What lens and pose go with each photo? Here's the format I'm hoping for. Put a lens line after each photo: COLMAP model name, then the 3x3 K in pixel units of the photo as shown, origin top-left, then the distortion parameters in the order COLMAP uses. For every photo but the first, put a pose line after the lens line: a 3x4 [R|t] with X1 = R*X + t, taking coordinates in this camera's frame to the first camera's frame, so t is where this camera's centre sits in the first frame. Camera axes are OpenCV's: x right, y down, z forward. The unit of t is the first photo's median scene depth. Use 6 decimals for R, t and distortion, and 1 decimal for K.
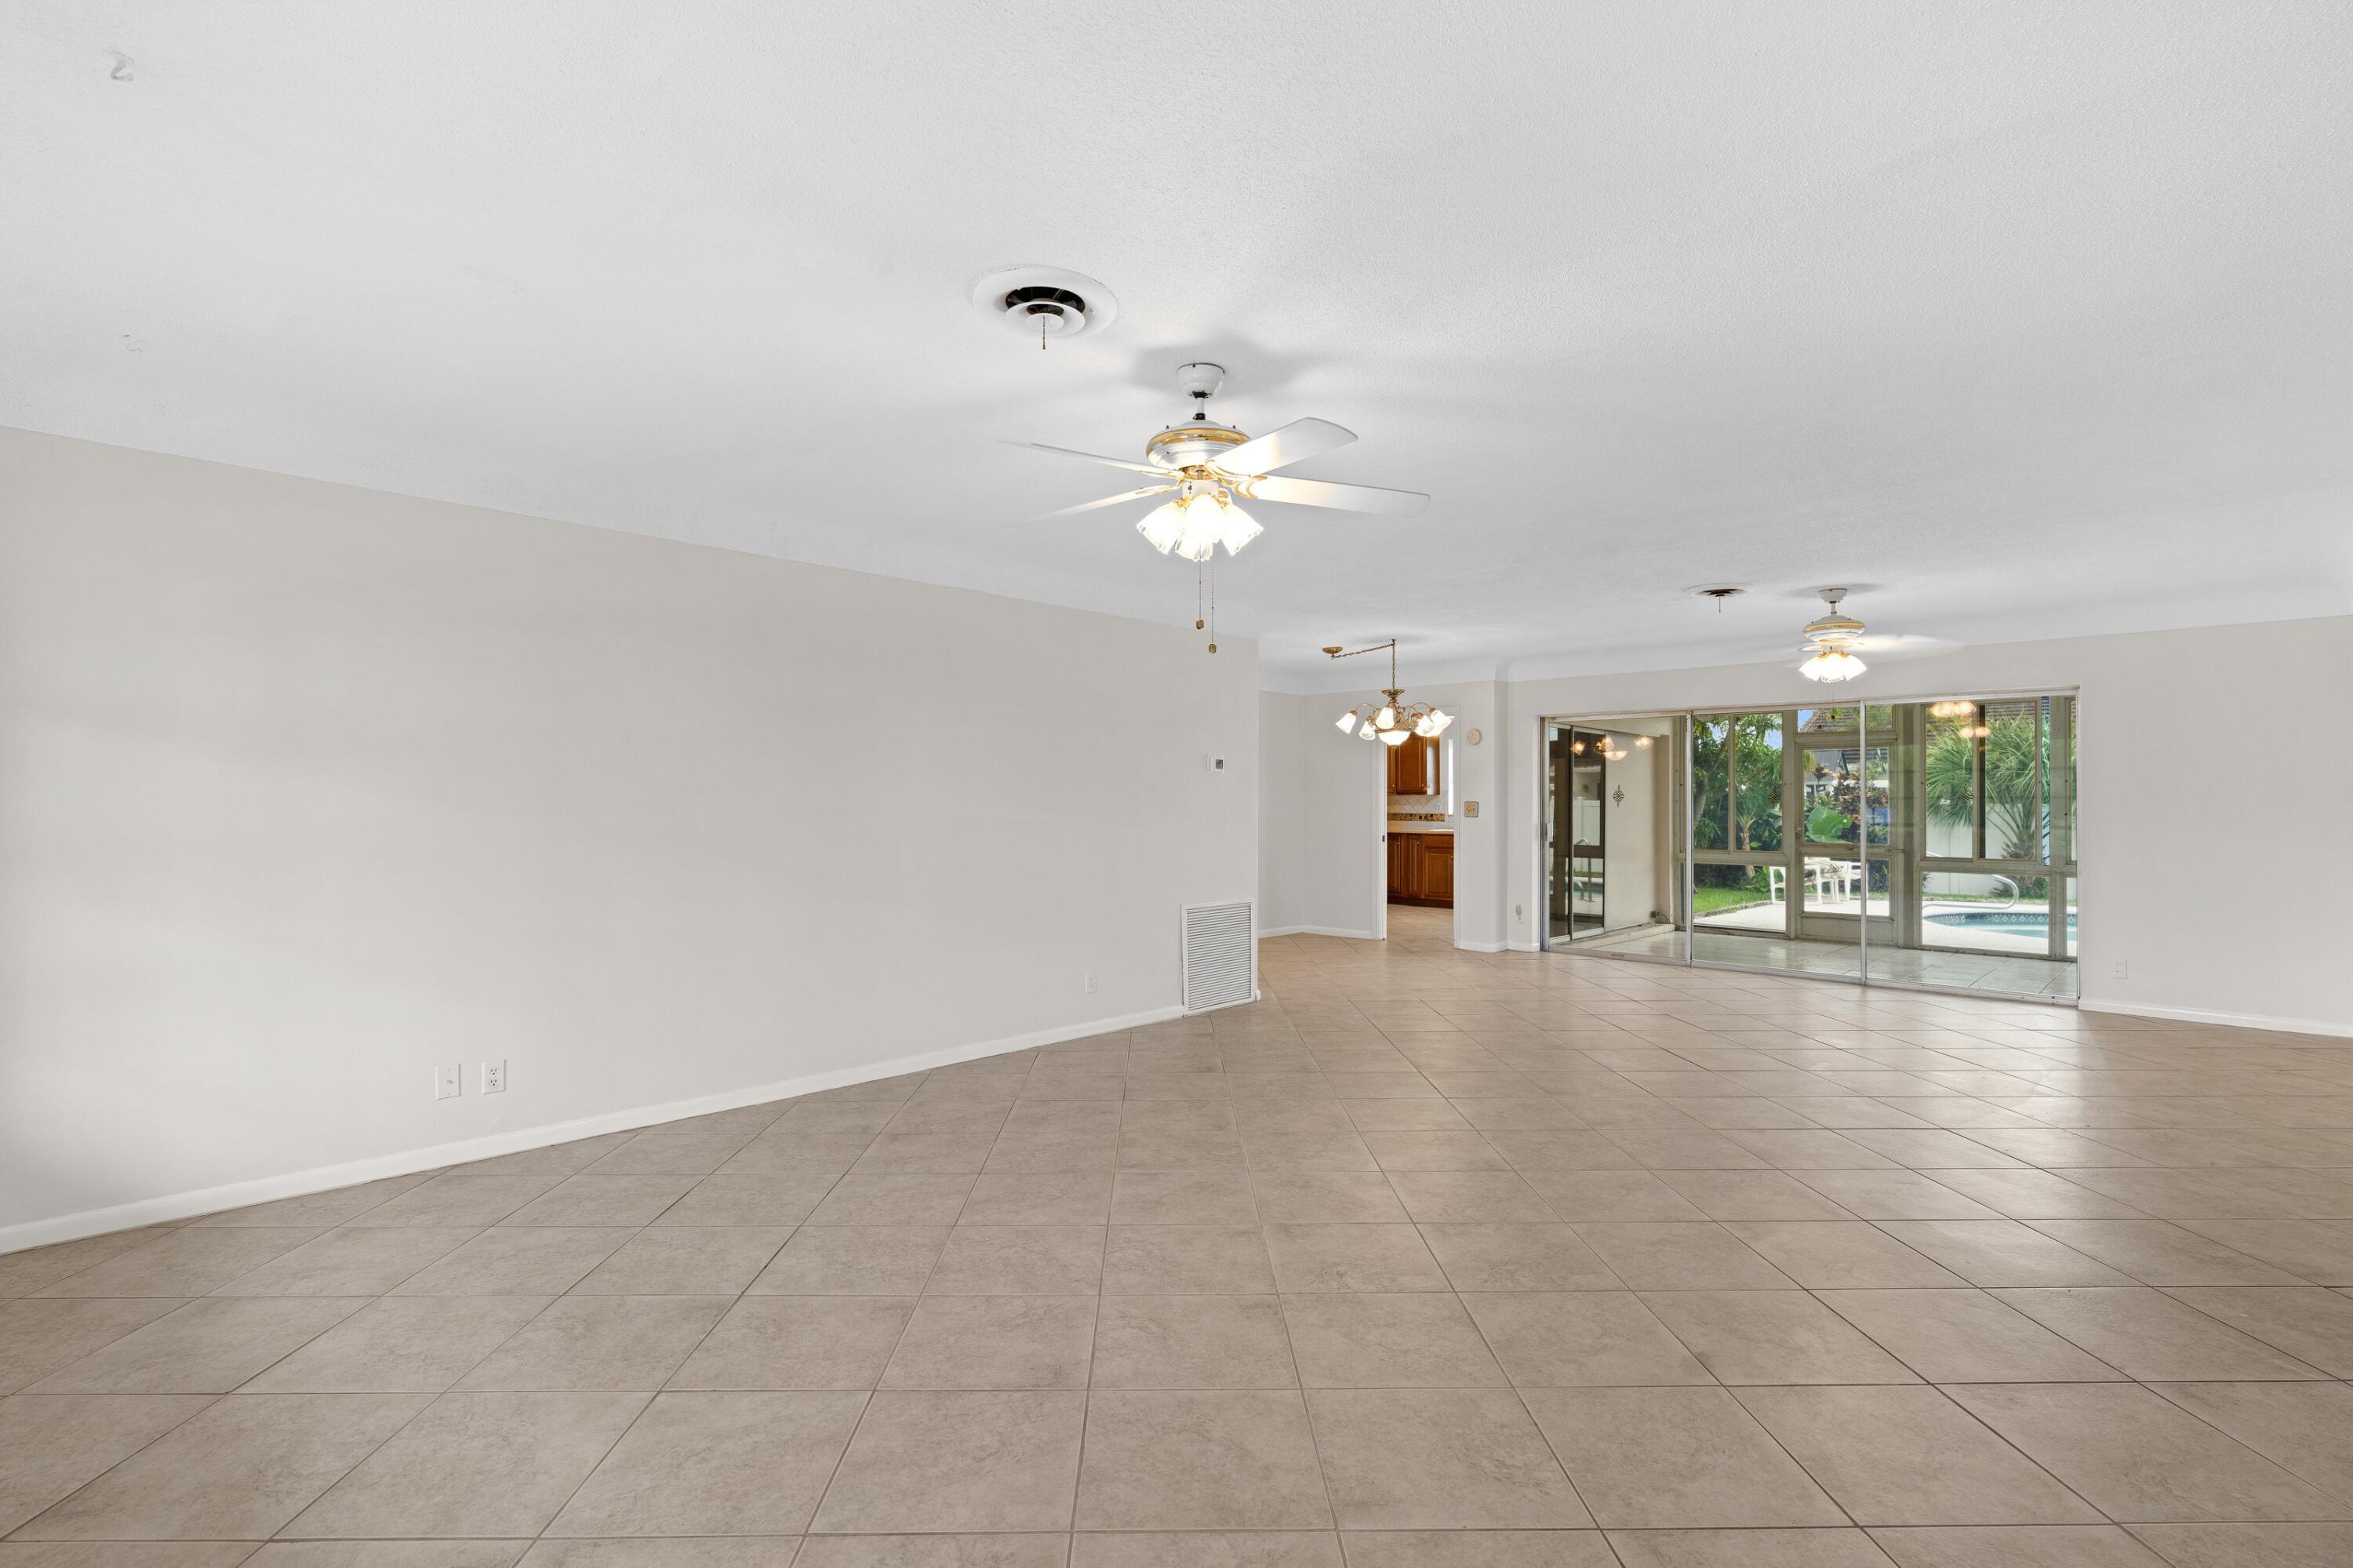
lens RADIAL K [[1079.0, 0, 1179.5], [0, 1079.0, 795.2], [0, 0, 1]] dist [-0.000539, 0.000905]
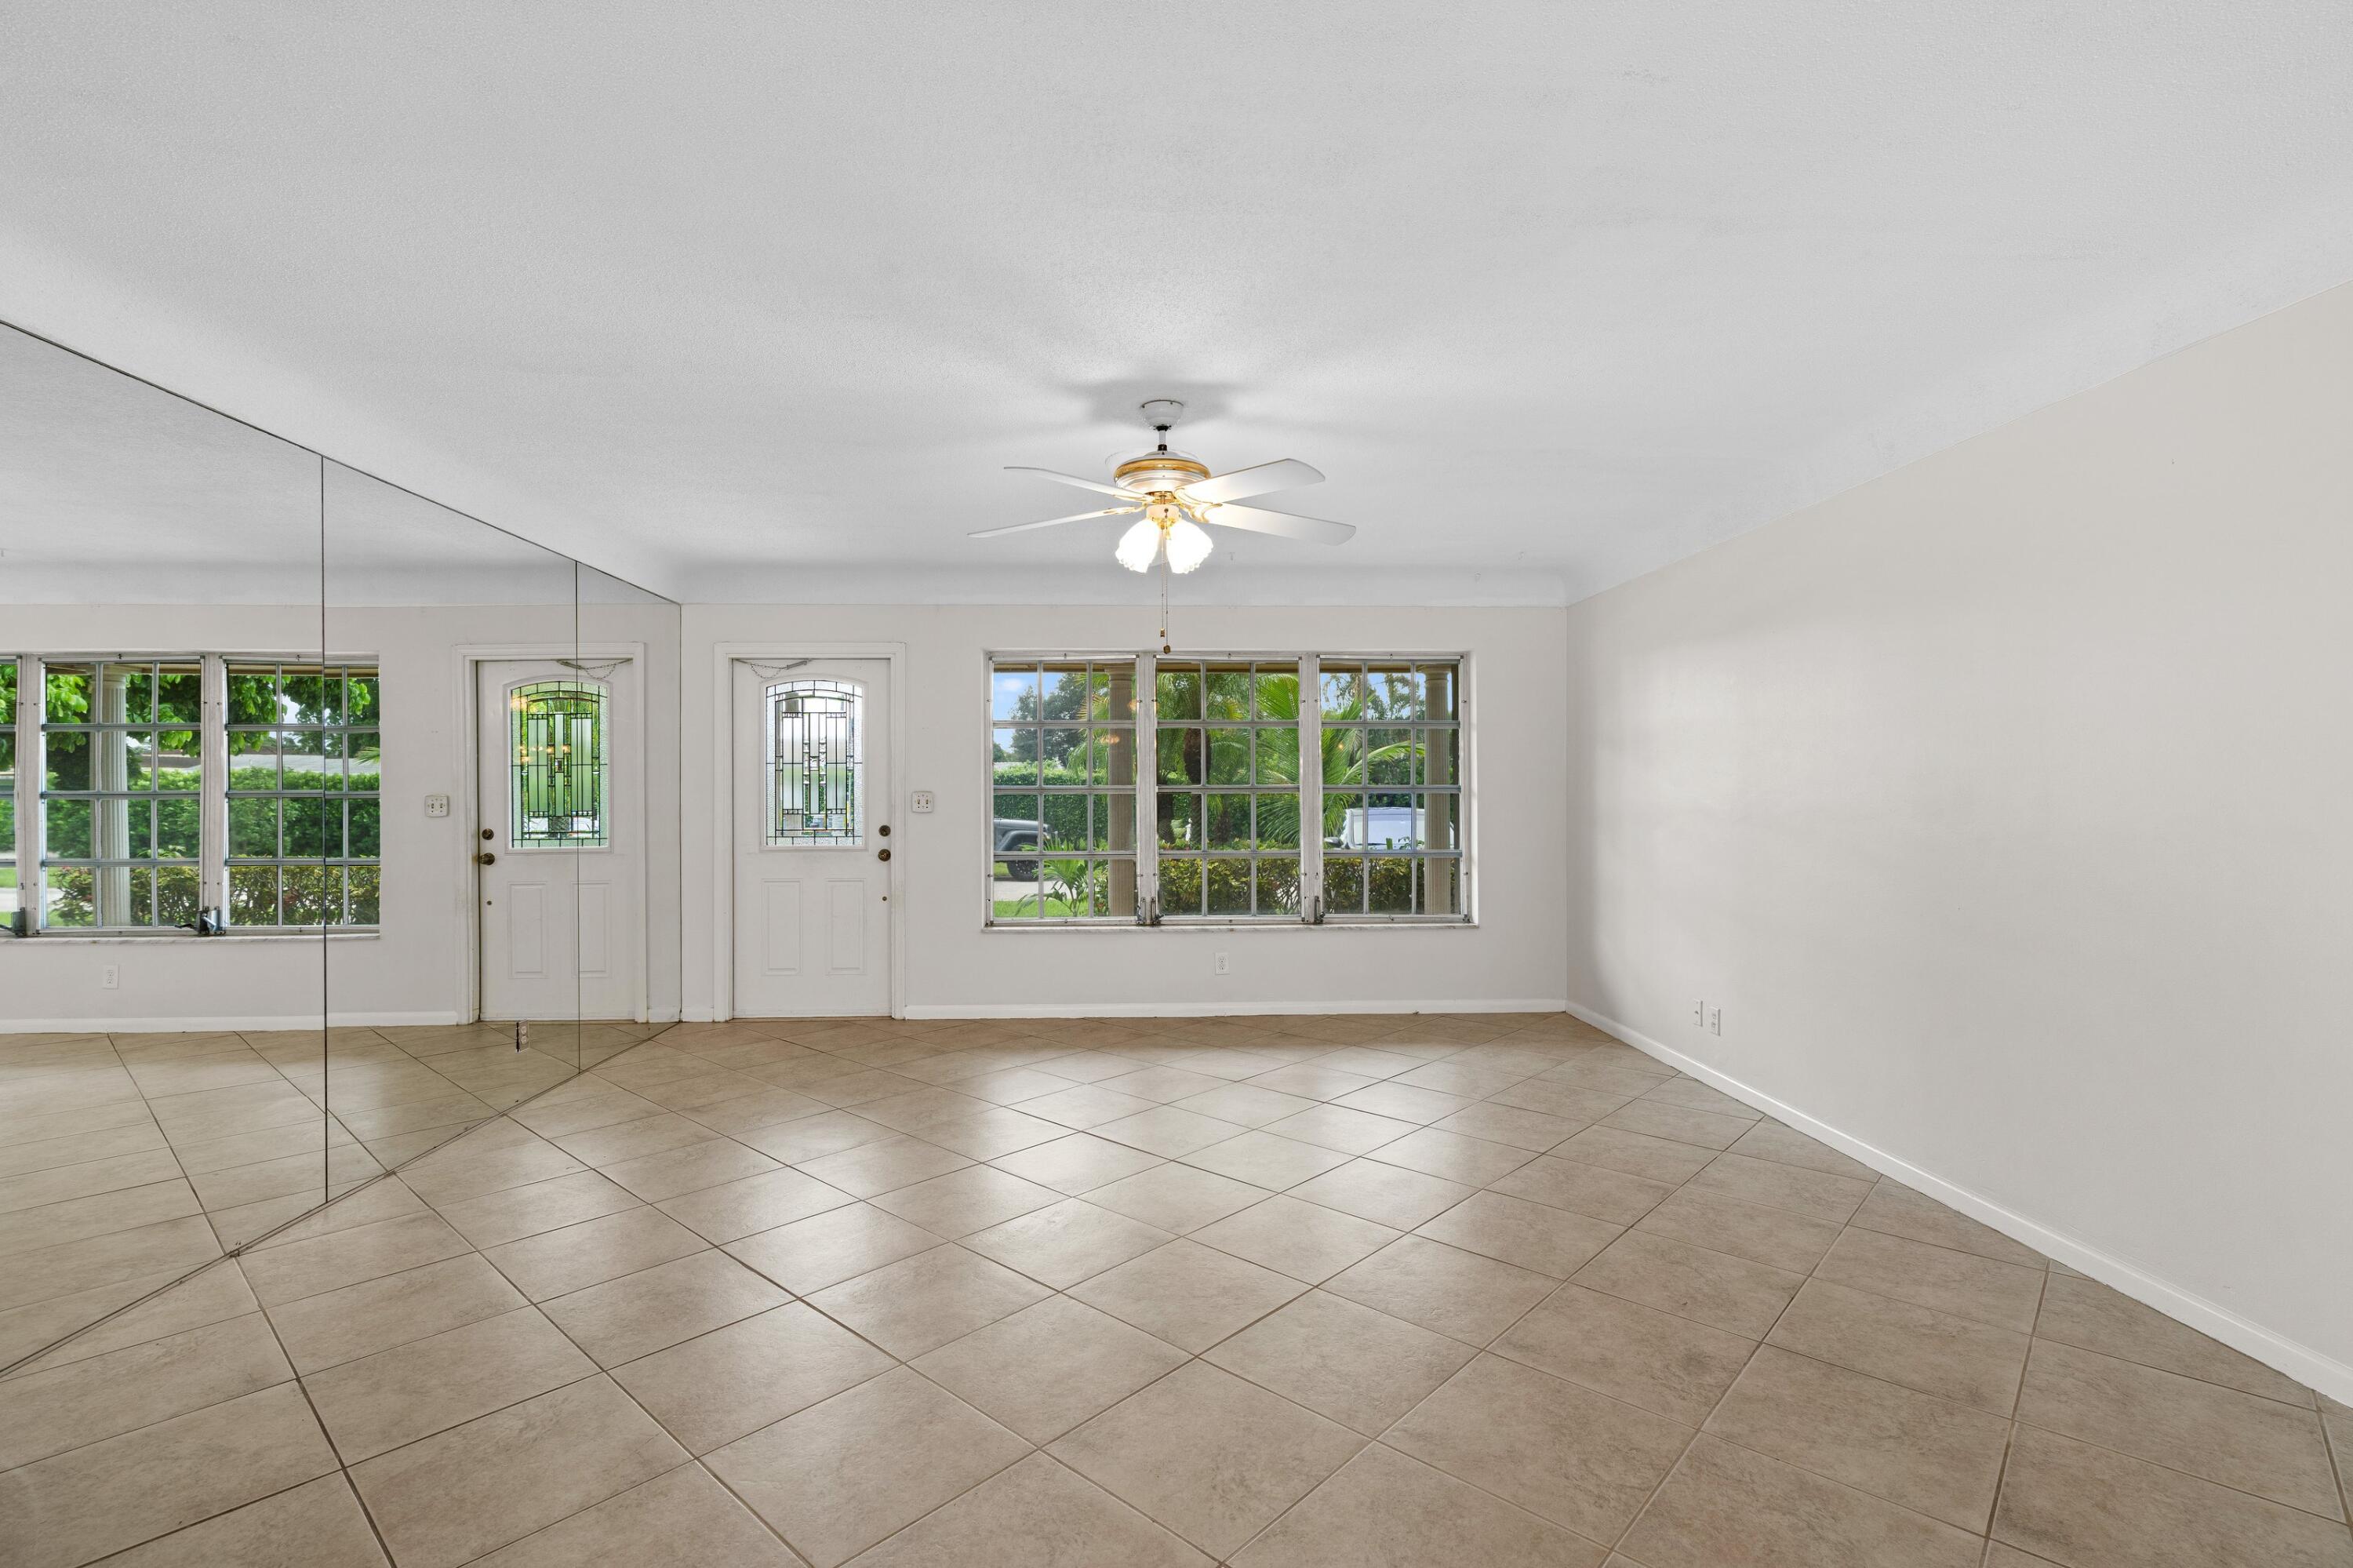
lens RADIAL K [[1079.0, 0, 1179.5], [0, 1079.0, 795.2], [0, 0, 1]] dist [-0.000539, 0.000905]
pose [[-0.684218, 0.000934, -0.729277, 0.665707], [0.006397, 0.999968, -0.004720, 0.012628], [0.729250, -0.007895, -0.684202, 1.433511]]
